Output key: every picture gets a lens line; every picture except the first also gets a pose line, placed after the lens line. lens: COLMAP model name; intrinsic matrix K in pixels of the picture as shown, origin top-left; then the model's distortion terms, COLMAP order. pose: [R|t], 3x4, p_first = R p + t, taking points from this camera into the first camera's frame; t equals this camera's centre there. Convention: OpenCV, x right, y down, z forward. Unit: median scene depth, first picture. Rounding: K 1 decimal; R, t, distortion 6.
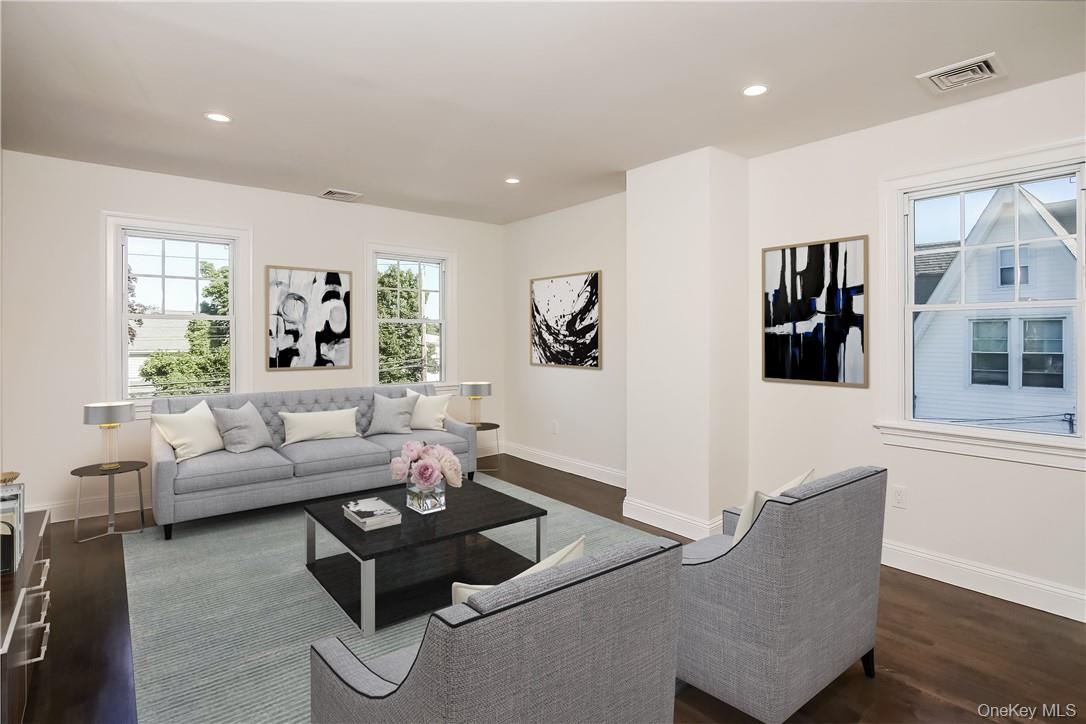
lens RADIAL K [[540.1, 0, 512.5], [0, 540.1, 335.8], [0, 0, 1]] dist [-0.015191, -0.000594]
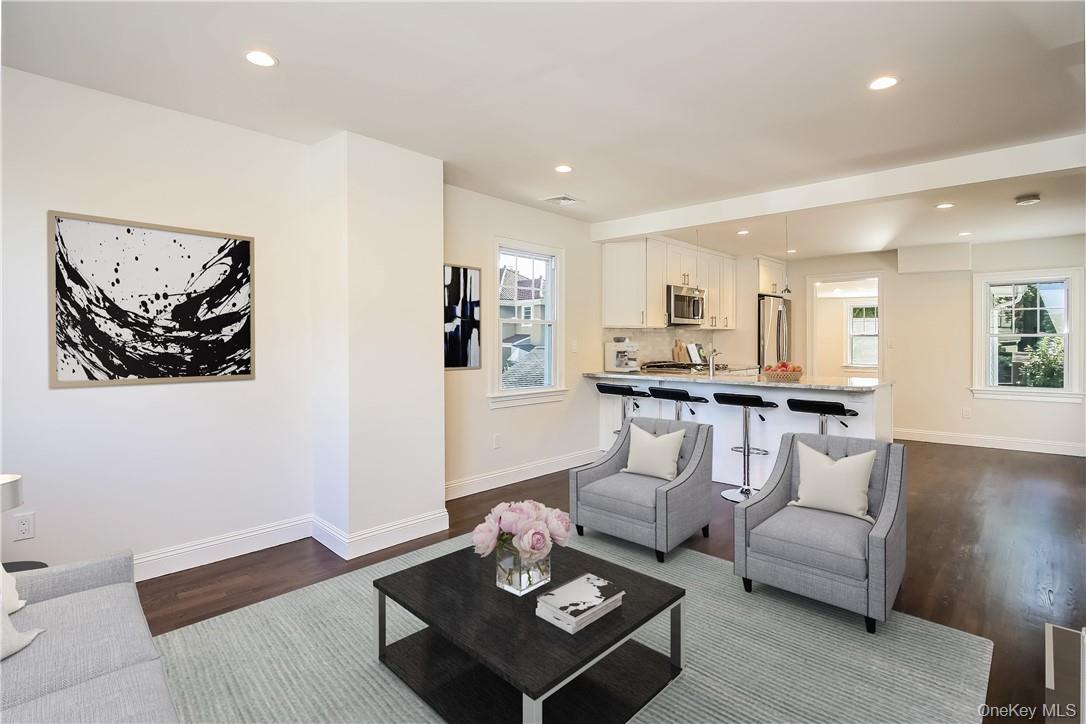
lens RADIAL K [[540.1, 0, 512.5], [0, 540.1, 335.8], [0, 0, 1]] dist [-0.015191, -0.000594]
pose [[-0.126925, 0.003497, 0.991906, -0.604838], [-0.010935, 0.999928, -0.004924, 0.007006], [-0.991852, -0.011472, -0.126878, 0.772256]]
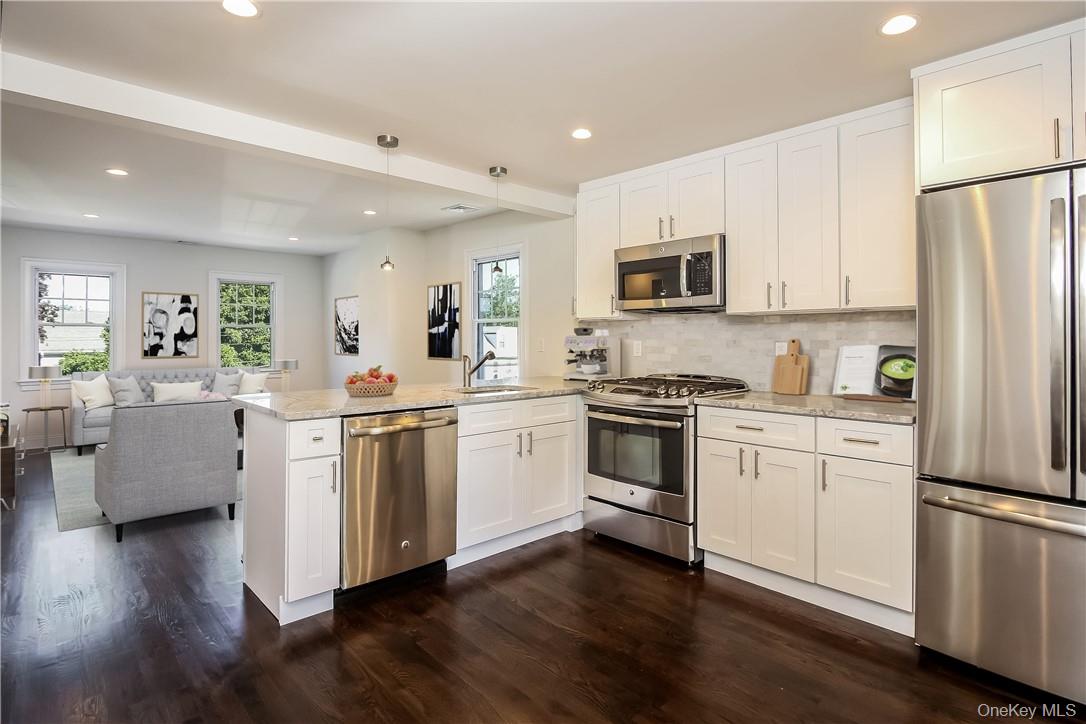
lens RADIAL K [[558.8, 0, 543.0], [0, 558.8, 362.0], [0, 0, 1]] dist [-0.001396, -0.029996]
pose [[0.992491, -0.012946, 0.121632, 0.497359], [0.007112, 0.998809, 0.048278, 0.004693], [-0.122112, -0.047051, 0.991400, -0.732228]]
